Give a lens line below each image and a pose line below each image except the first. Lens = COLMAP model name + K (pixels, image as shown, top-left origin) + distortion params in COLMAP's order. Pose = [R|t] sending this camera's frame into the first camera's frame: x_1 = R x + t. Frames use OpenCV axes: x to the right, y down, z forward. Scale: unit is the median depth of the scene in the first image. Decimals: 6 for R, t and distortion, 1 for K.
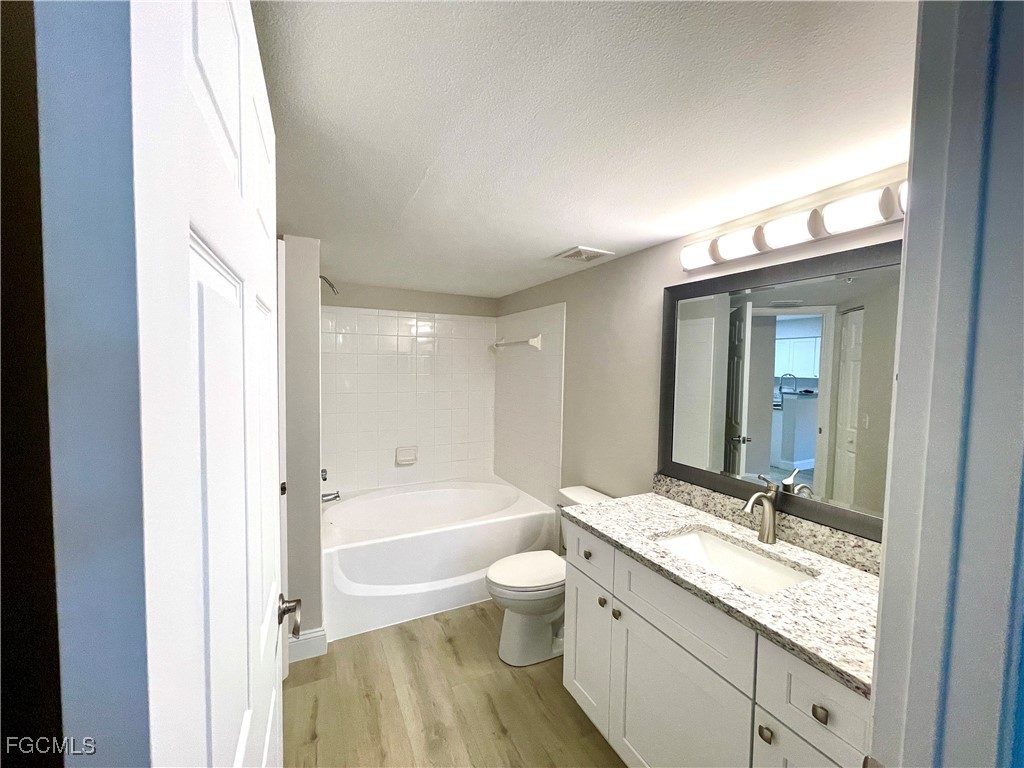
lens RADIAL K [[410.9, 0, 509.2], [0, 410.9, 387.7], [0, 0, 1]] dist [-0.000324, -0.000148]
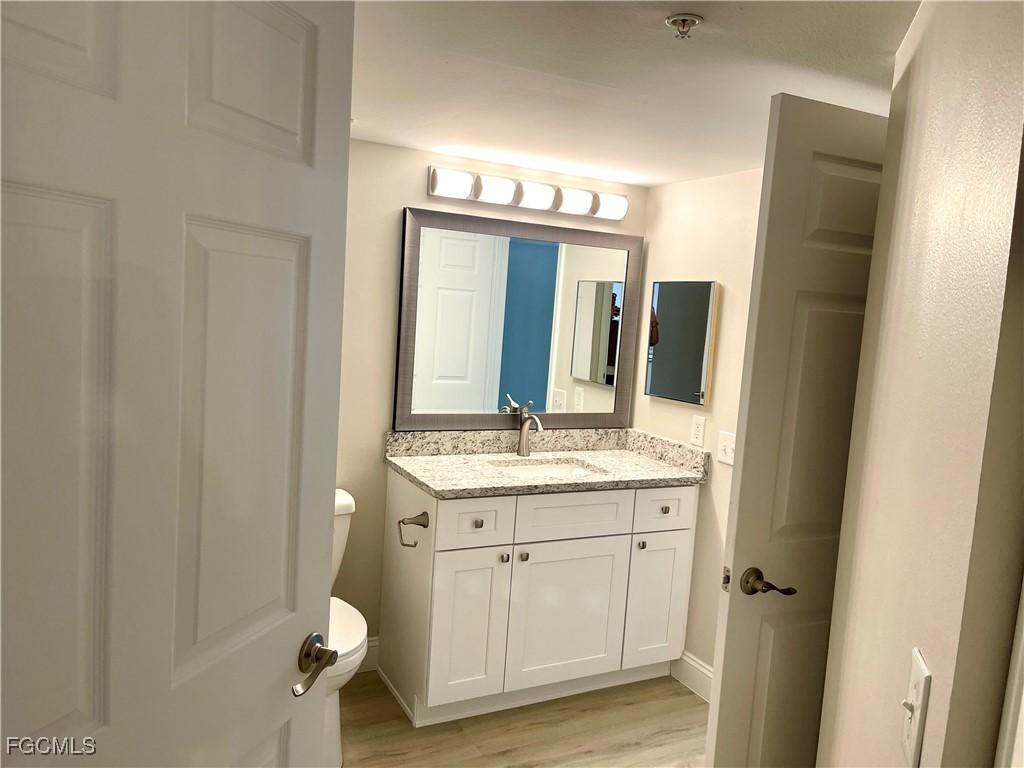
lens RADIAL K [[765.9, 0, 518.5], [0, 765.9, 387.6], [0, 0, 1]] dist [0.092179, -0.120305]
pose [[-0.021504, -0.123744, 0.992081, -1.374575], [-0.018109, 0.992196, 0.123366, -0.089892], [-0.999605, -0.015312, -0.023577, 0.921976]]
